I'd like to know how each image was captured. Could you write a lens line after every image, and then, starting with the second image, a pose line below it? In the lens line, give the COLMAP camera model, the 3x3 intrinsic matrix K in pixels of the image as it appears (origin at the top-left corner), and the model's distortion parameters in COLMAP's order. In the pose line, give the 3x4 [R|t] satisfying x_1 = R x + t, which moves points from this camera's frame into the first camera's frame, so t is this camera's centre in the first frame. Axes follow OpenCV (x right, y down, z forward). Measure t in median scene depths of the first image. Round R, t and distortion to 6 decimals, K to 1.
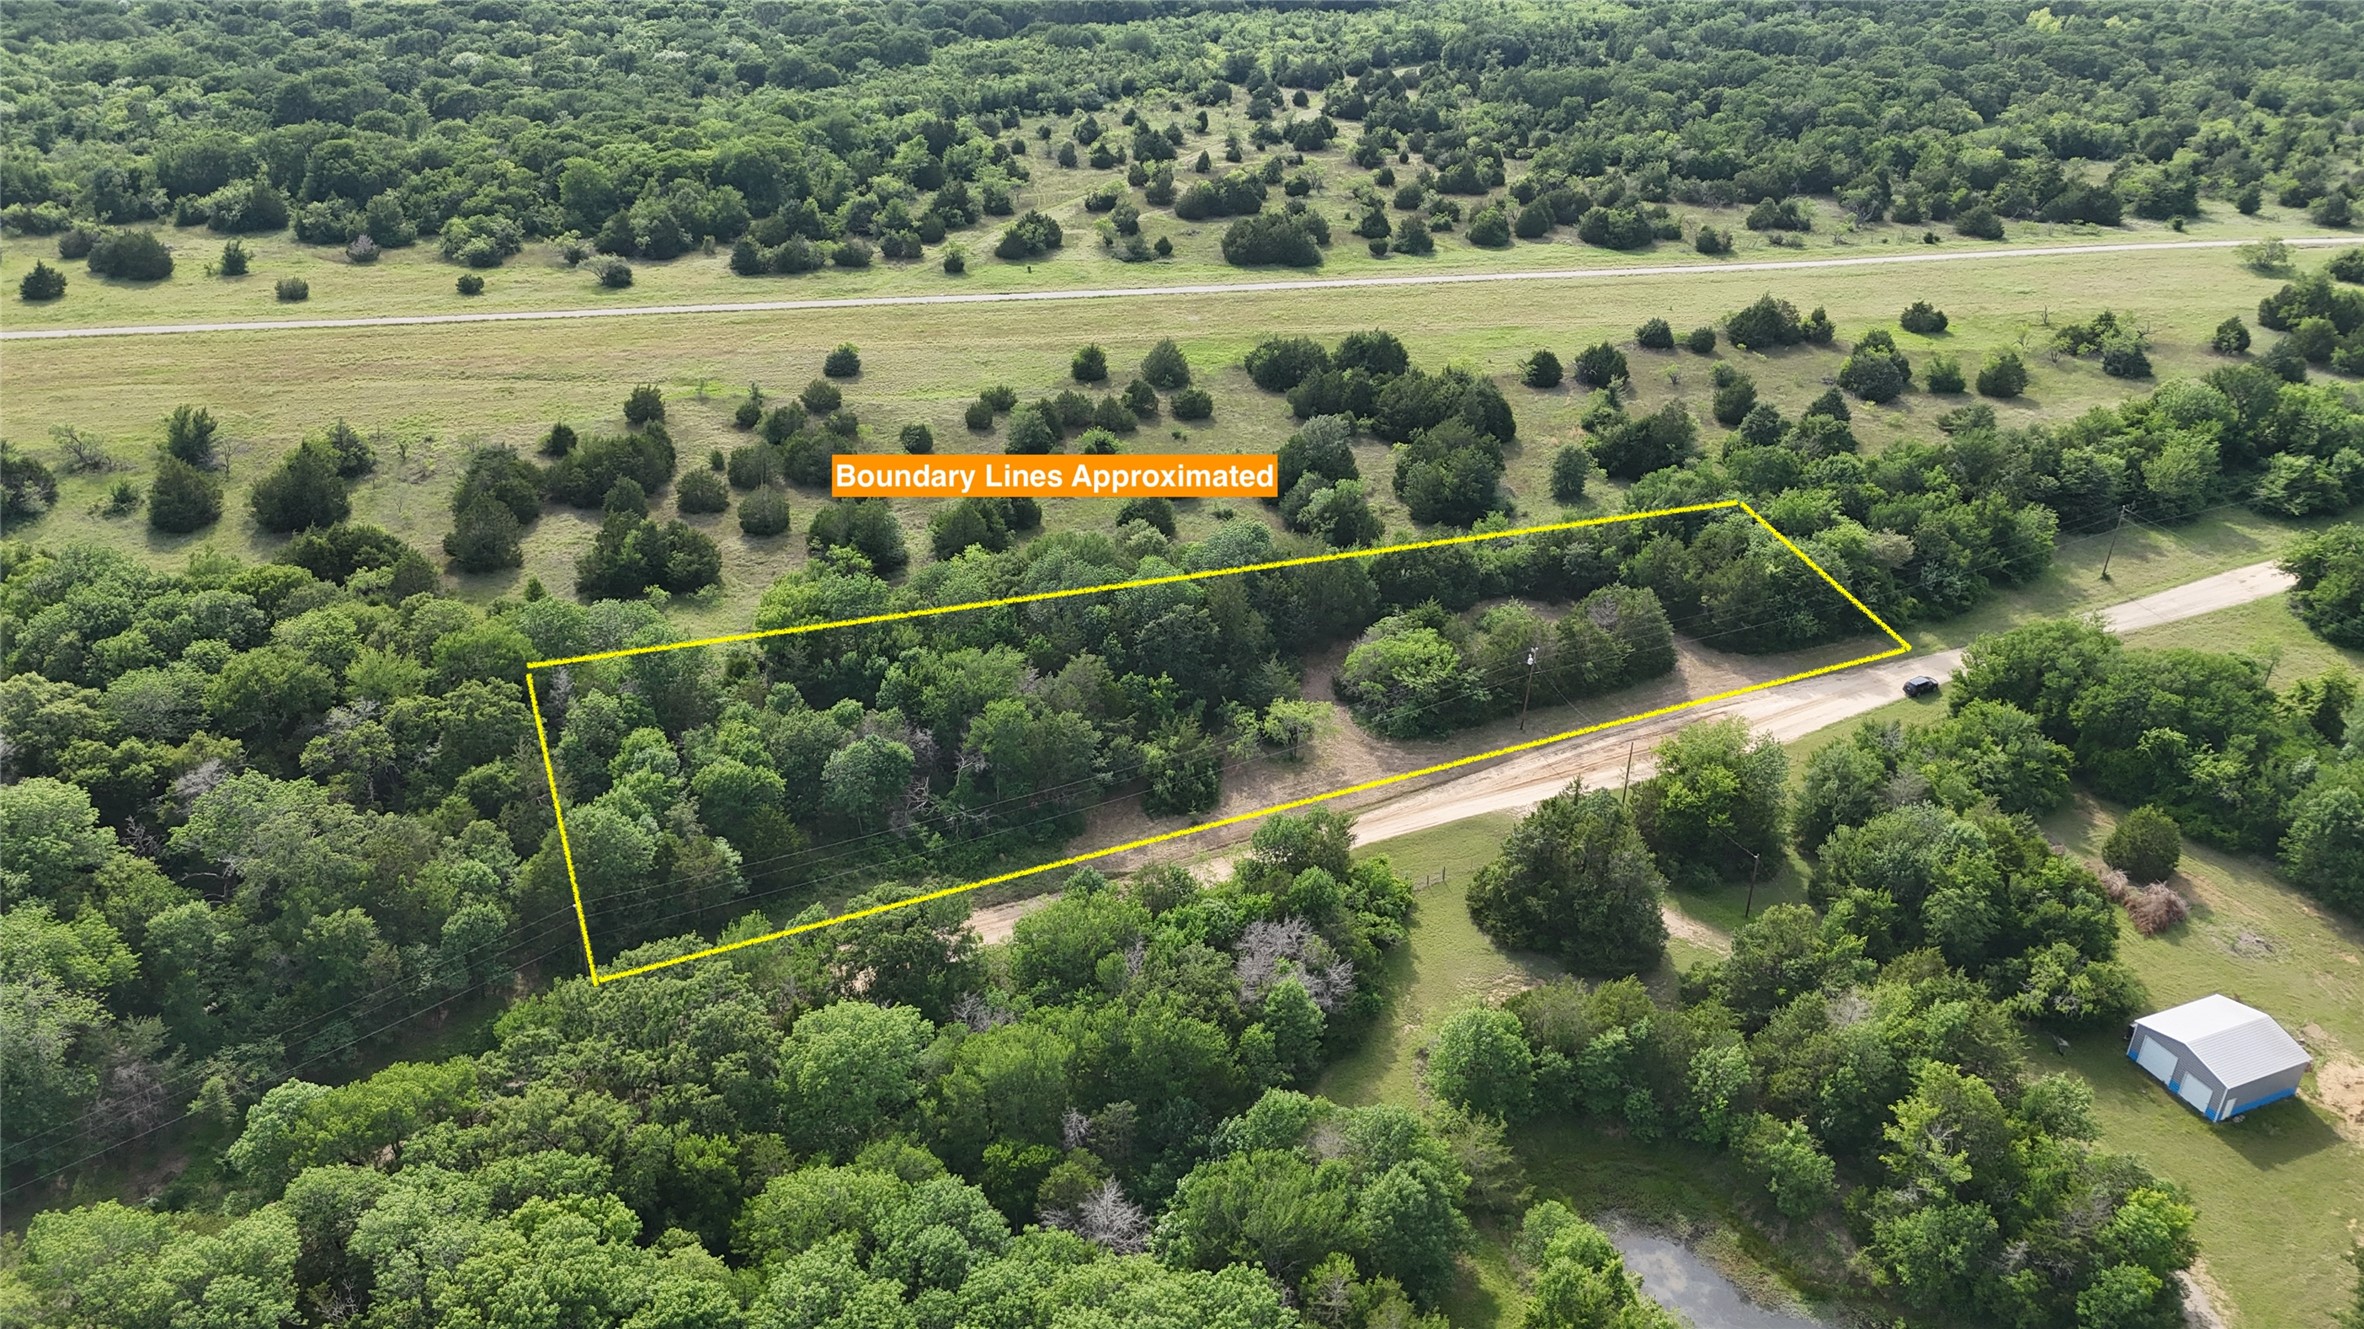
lens RADIAL K [[1733.6, 0, 1178.4], [0, 1733.6, 672.2], [0, 0, 1]] dist [0.068028, -0.063766]
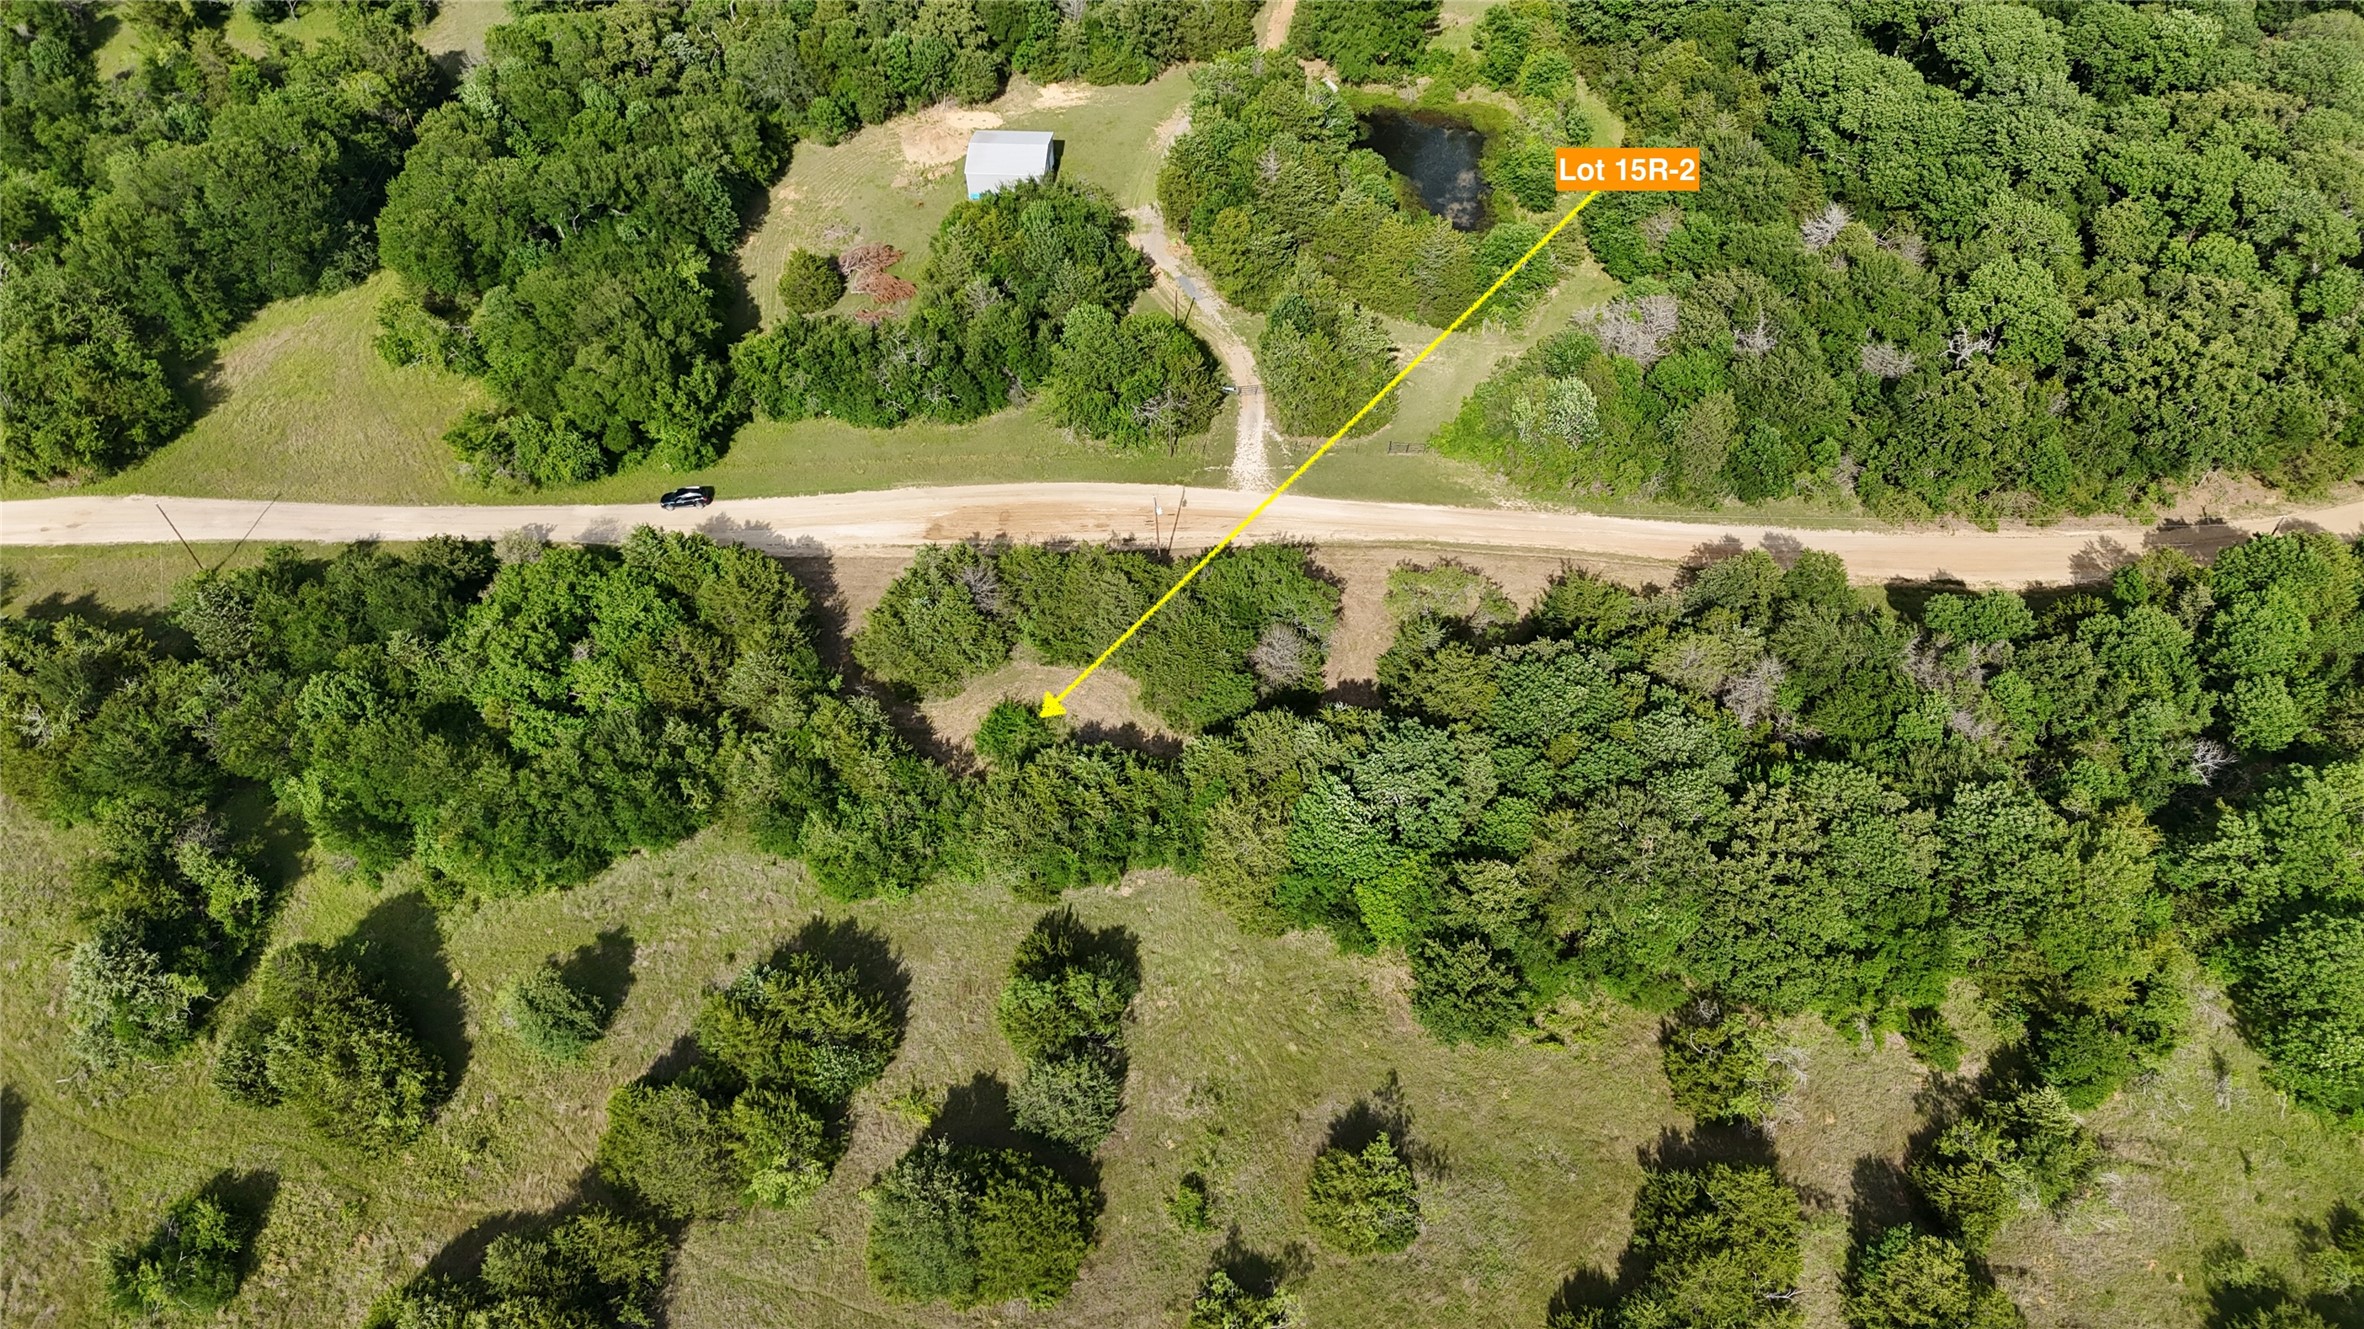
lens RADIAL K [[1733.6, 0, 1181.5], [0, 1733.6, 662.9], [0, 0, 1]] dist [0.068028, -0.063766]
pose [[-0.886540, -0.342027, 0.311552, -0.074944], [0.237348, 0.241809, 0.940848, -0.605249], [-0.397131, 0.908045, -0.133194, 0.907805]]
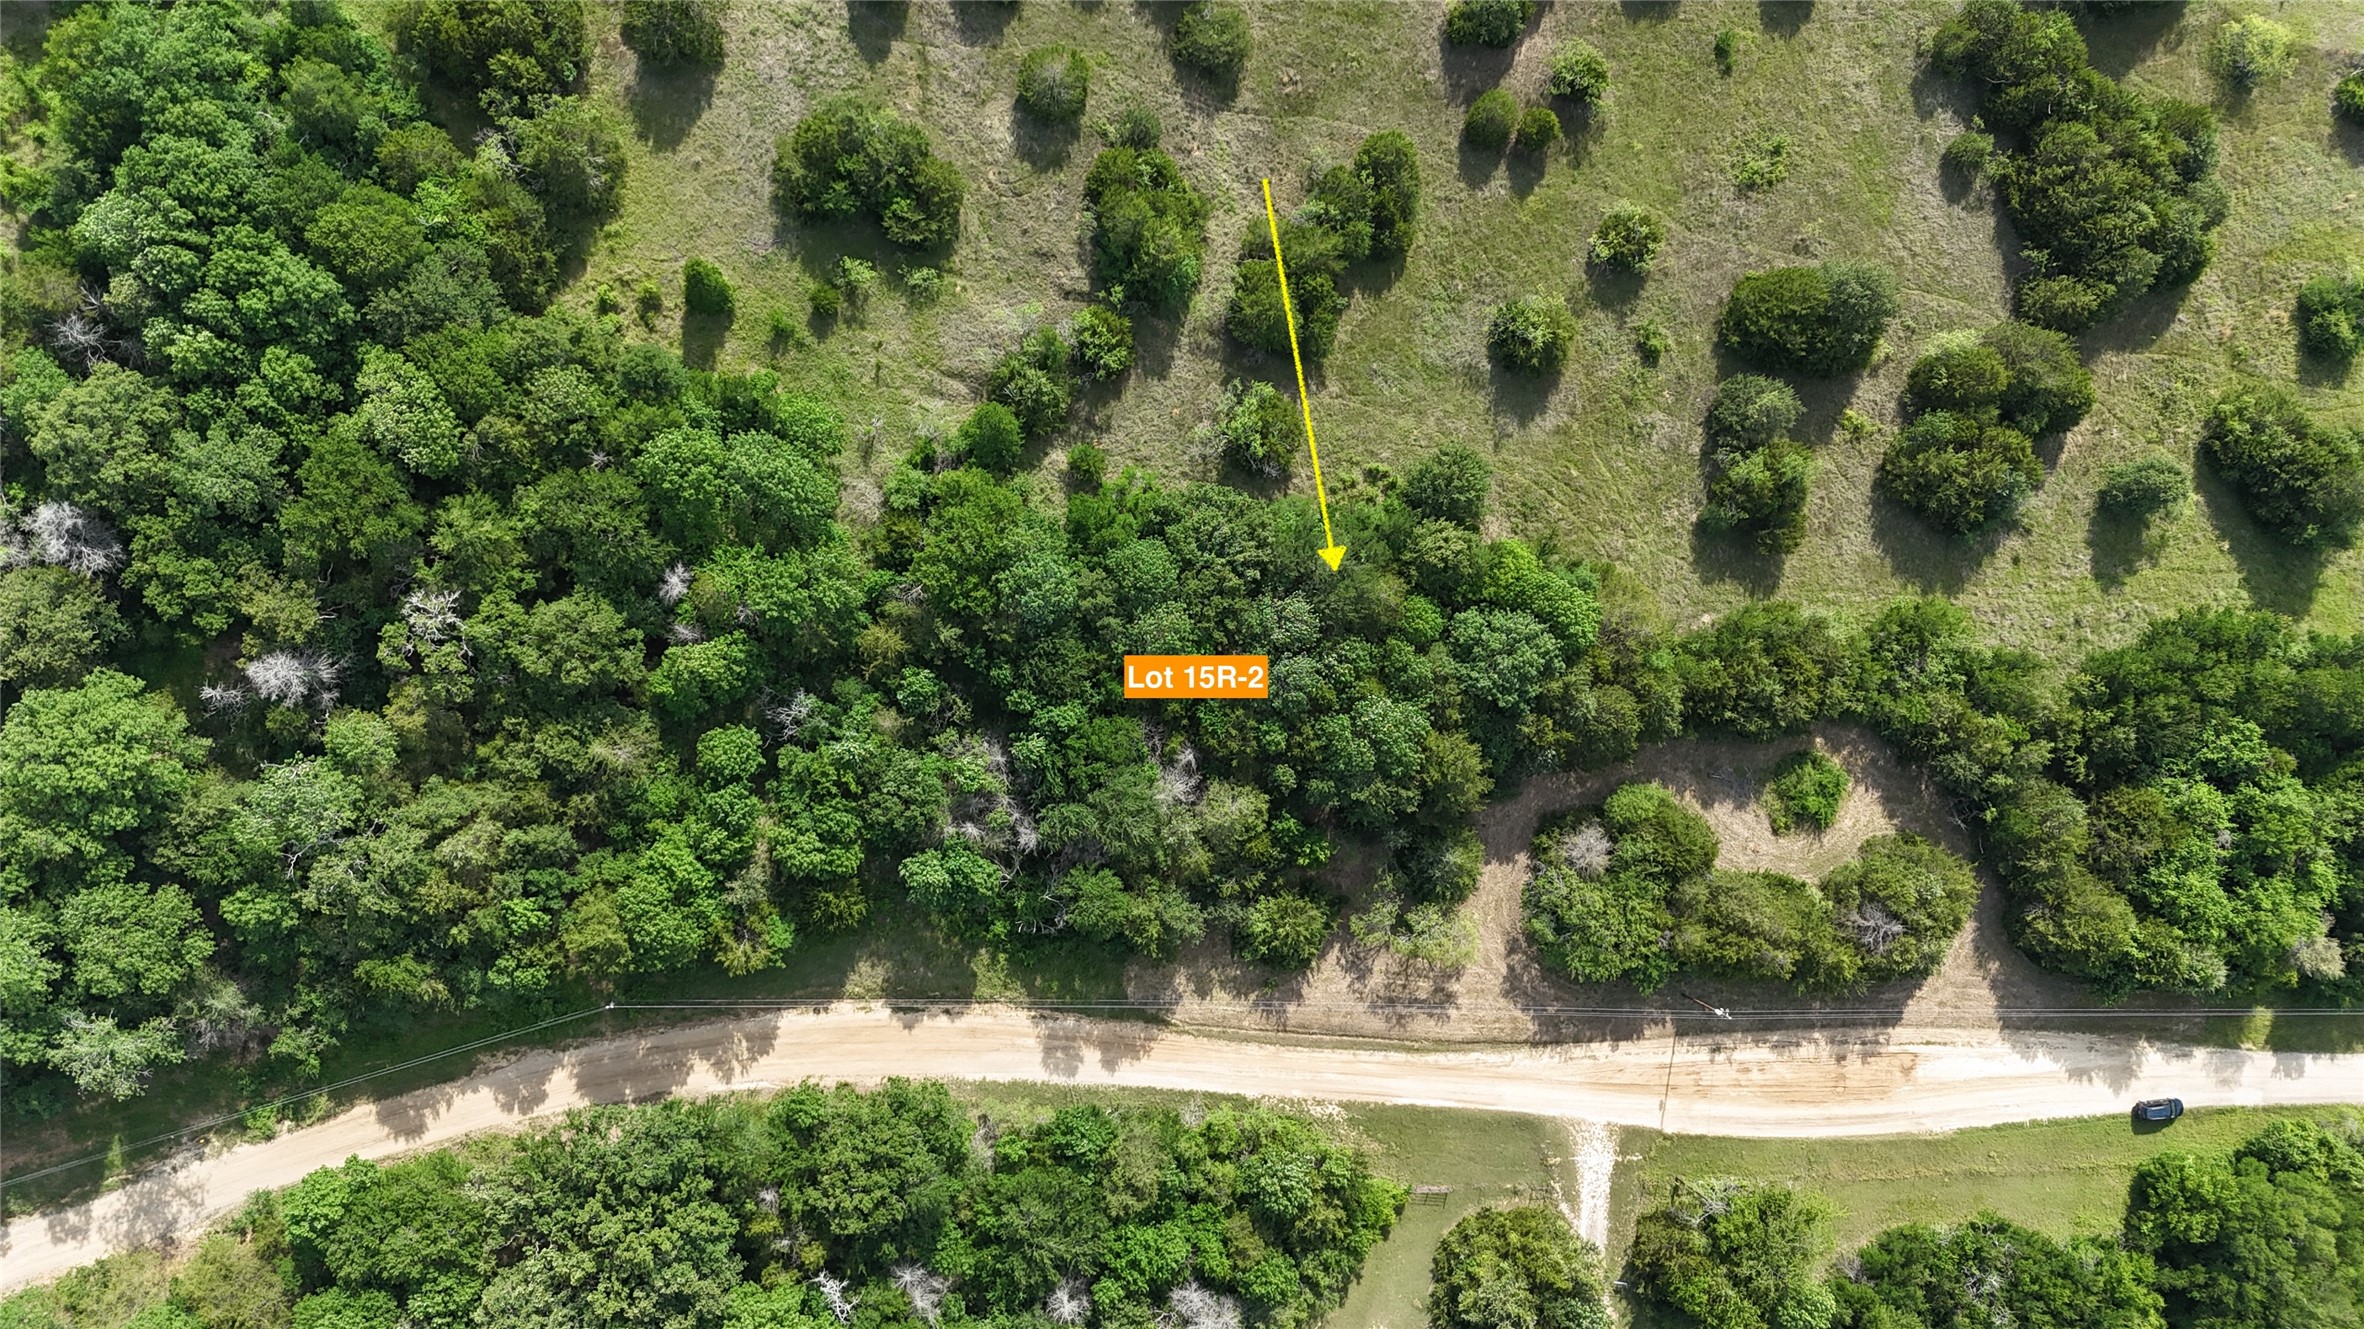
lens RADIAL K [[1733.6, 0, 1173.1], [0, 1733.6, 660.6], [0, 0, 1]] dist [0.068028, -0.063766]
pose [[0.888642, 0.455453, 0.053640, -0.122810], [-0.285217, 0.457288, 0.842341, -0.564087], [0.359118, -0.763839, 0.536269, 0.445008]]
